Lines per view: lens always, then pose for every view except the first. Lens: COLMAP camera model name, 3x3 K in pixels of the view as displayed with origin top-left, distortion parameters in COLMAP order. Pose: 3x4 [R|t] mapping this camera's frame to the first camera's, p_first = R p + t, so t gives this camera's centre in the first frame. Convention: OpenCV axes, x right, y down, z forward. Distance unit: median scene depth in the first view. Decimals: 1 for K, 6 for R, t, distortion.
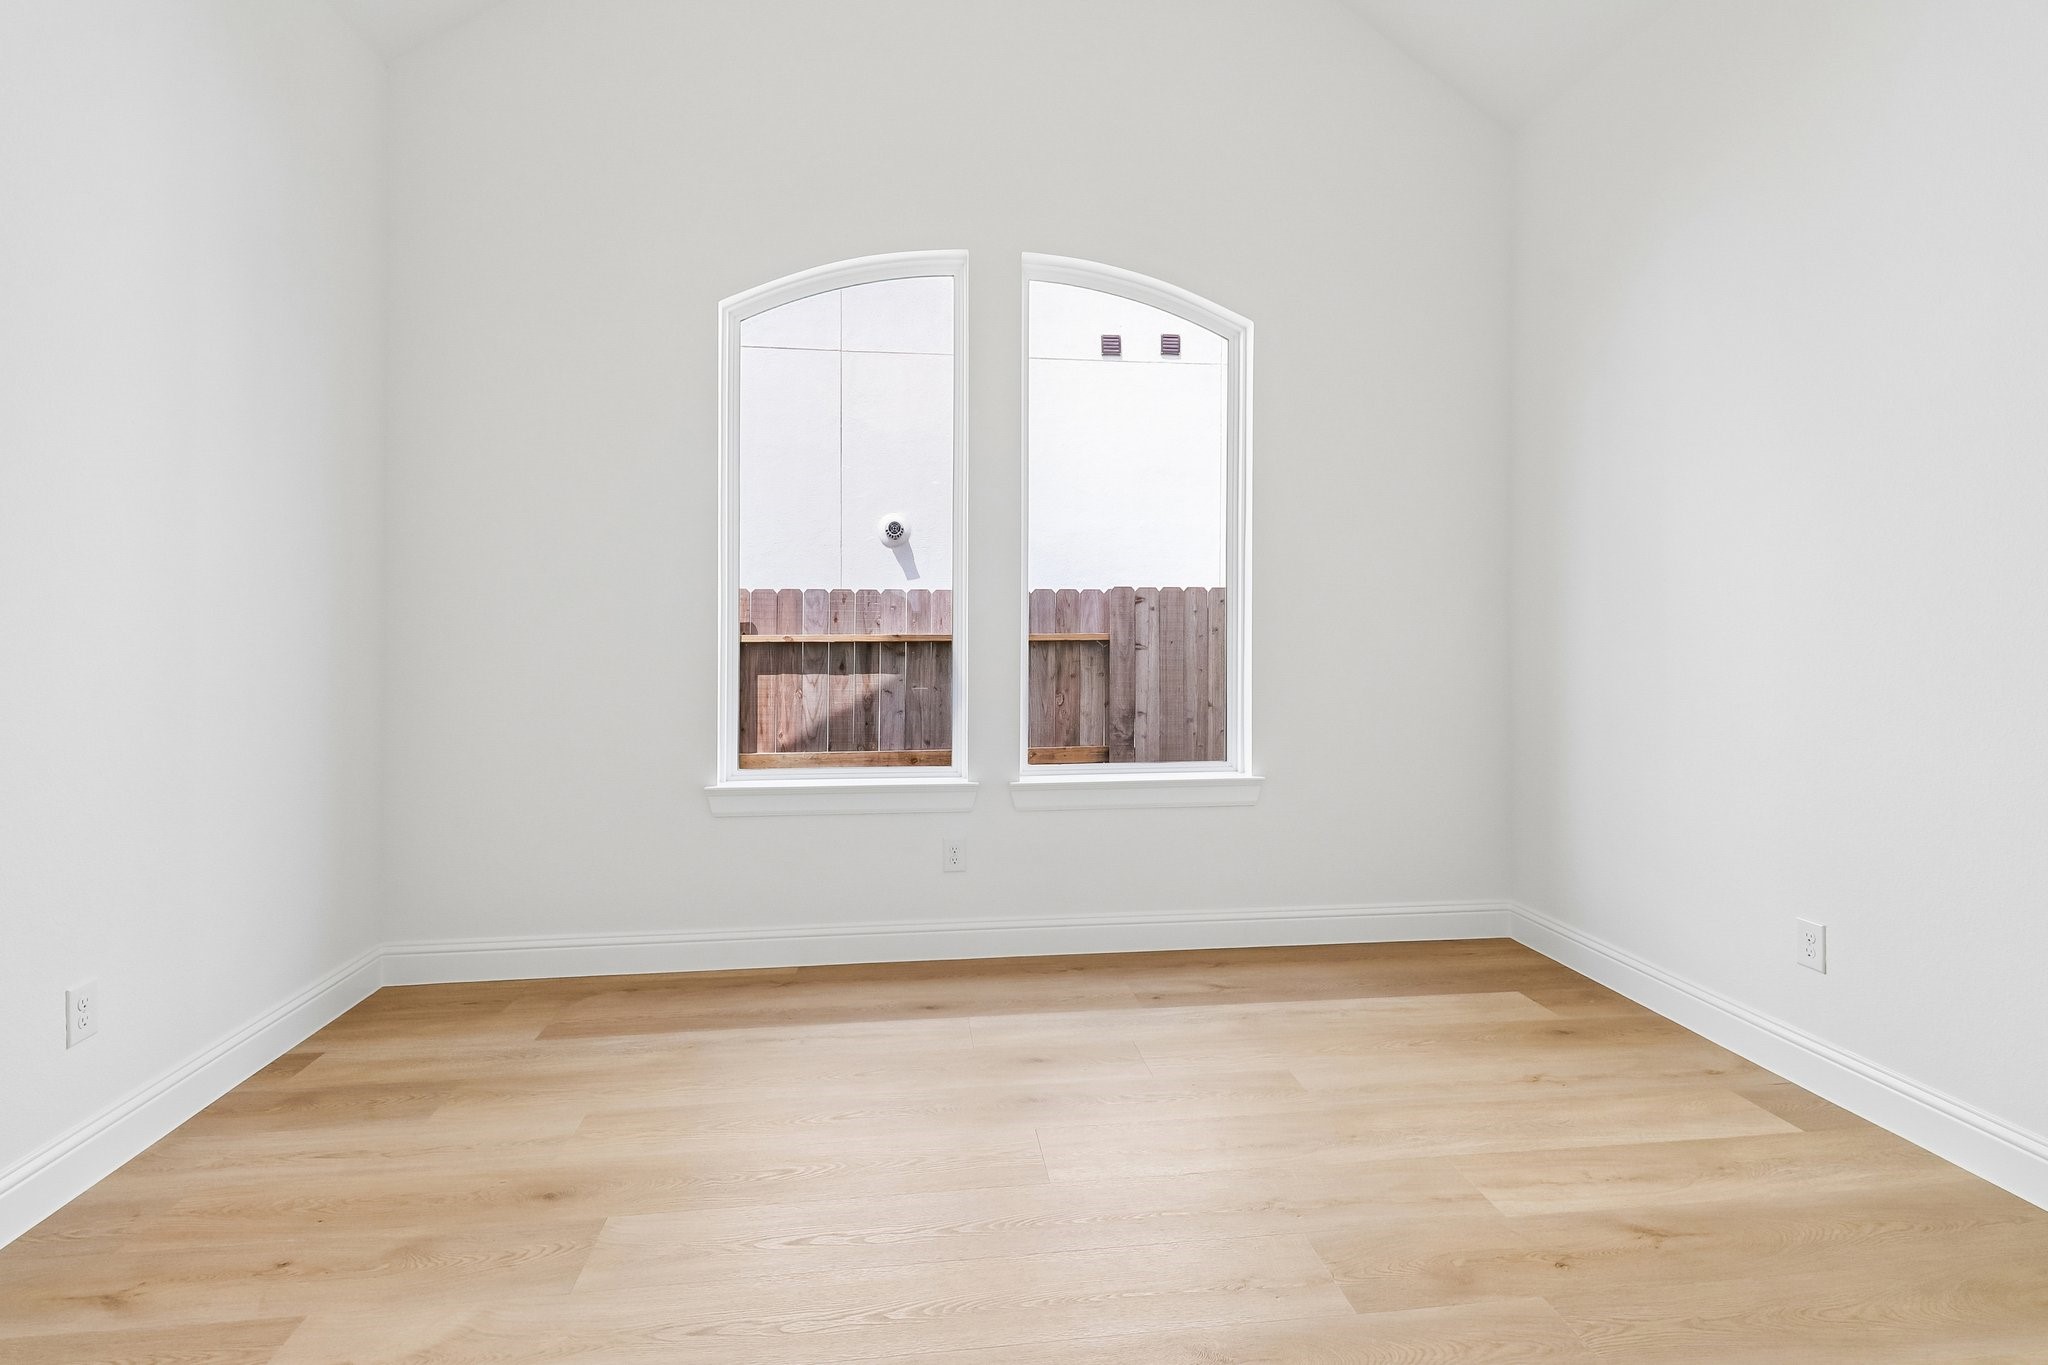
lens RADIAL K [[967.5, 0, 1014.1], [0, 967.5, 694.6], [0, 0, 1]] dist [0.004509, 0.000171]
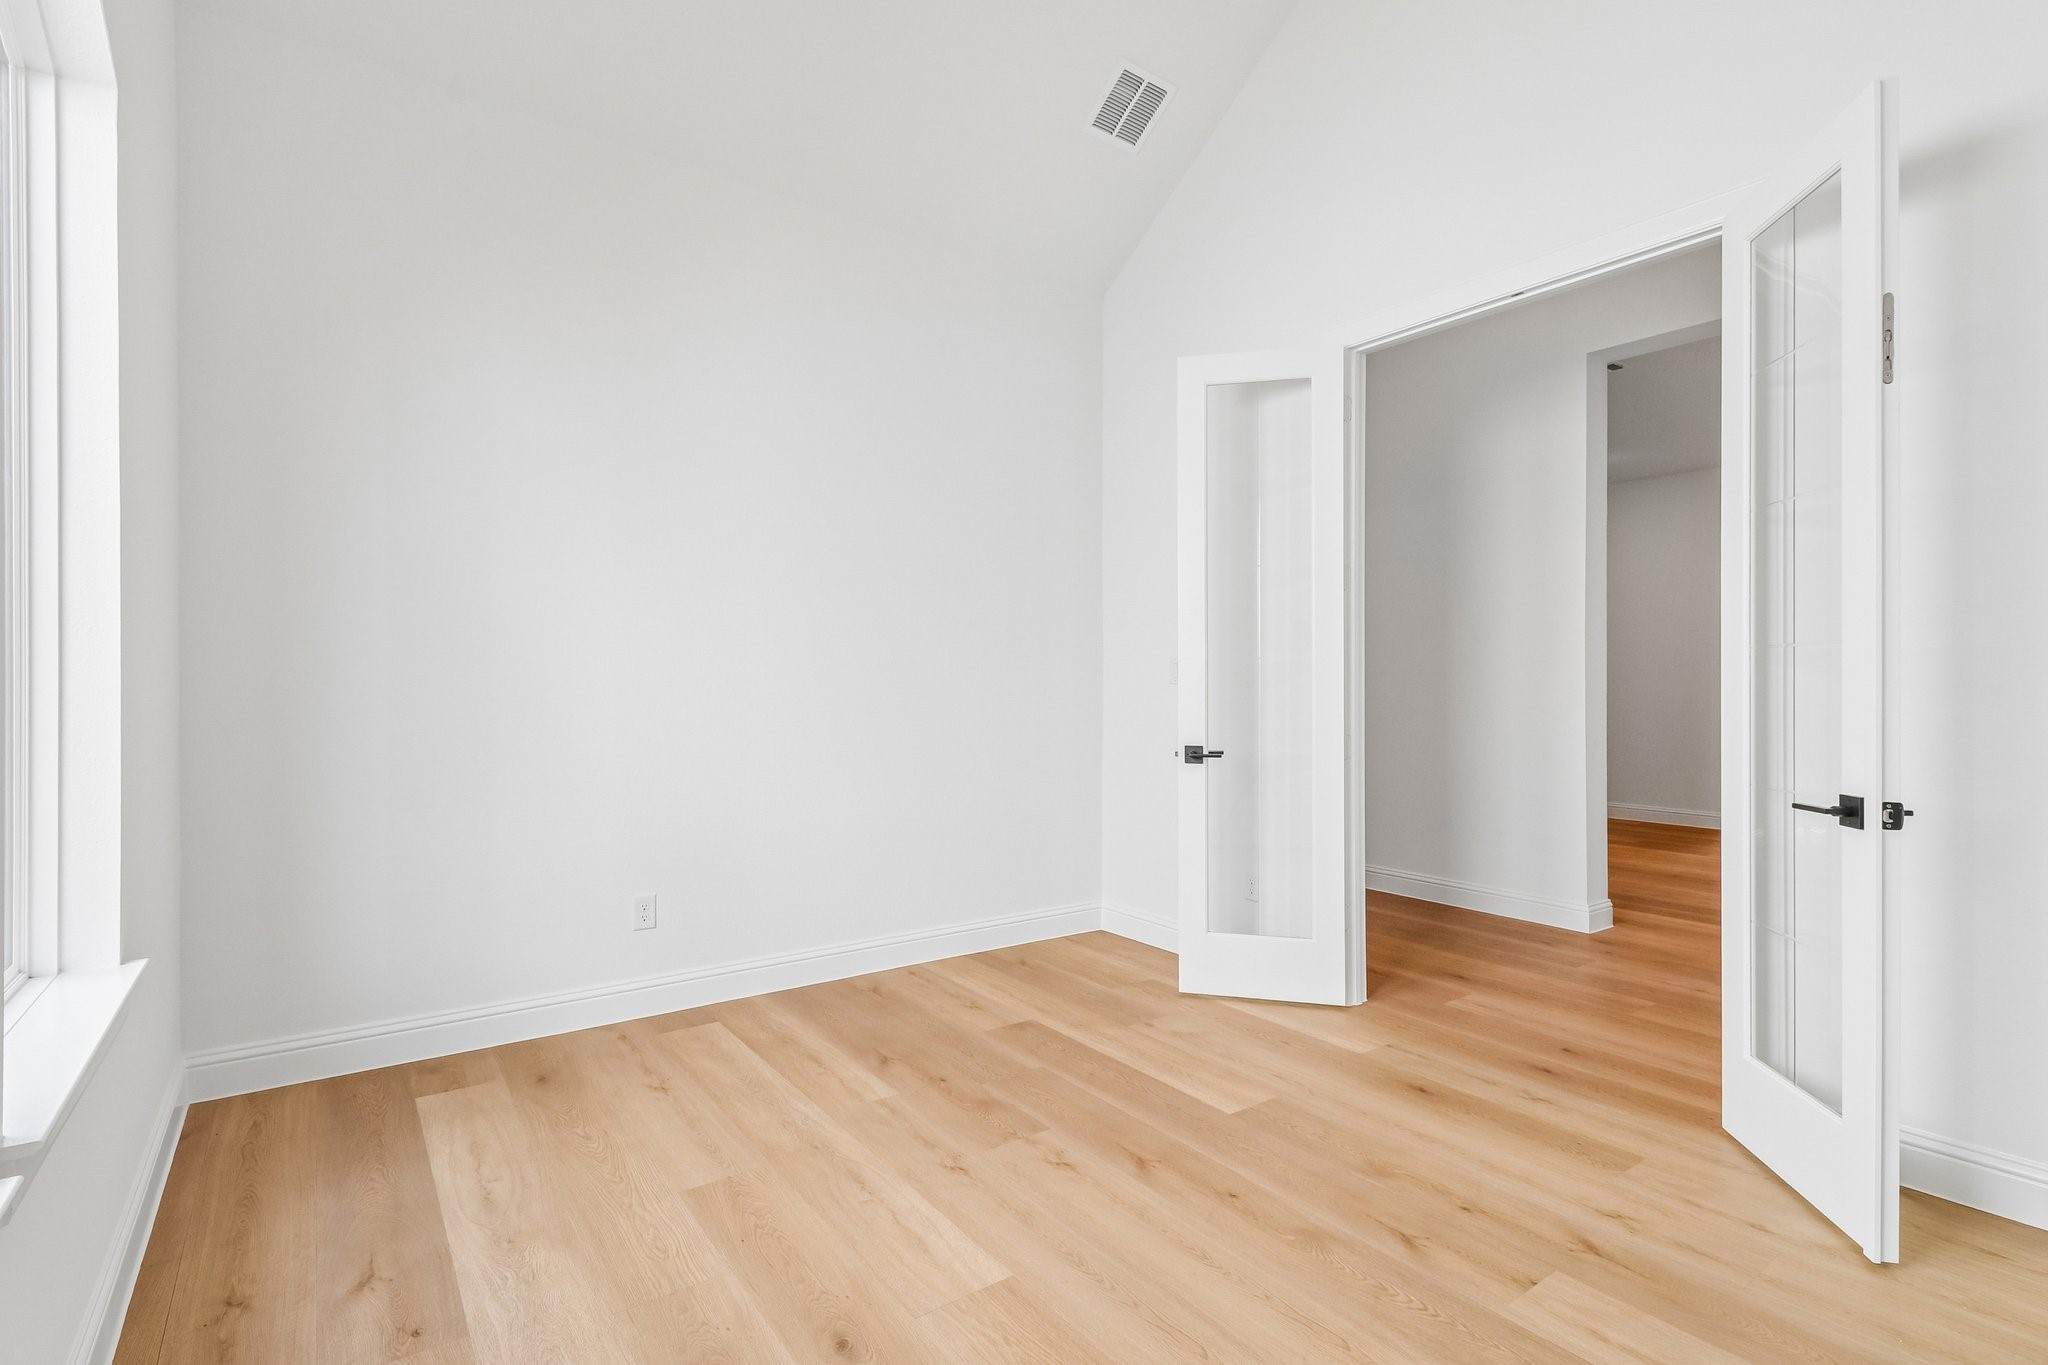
lens RADIAL K [[967.5, 0, 1014.1], [0, 967.5, 694.6], [0, 0, 1]] dist [0.004509, 0.000171]
pose [[-0.484094, -0.007512, 0.874984, -0.662298], [0.058314, 0.997463, 0.040826, -0.082619], [-0.873071, 0.070788, -0.482428, 1.194479]]
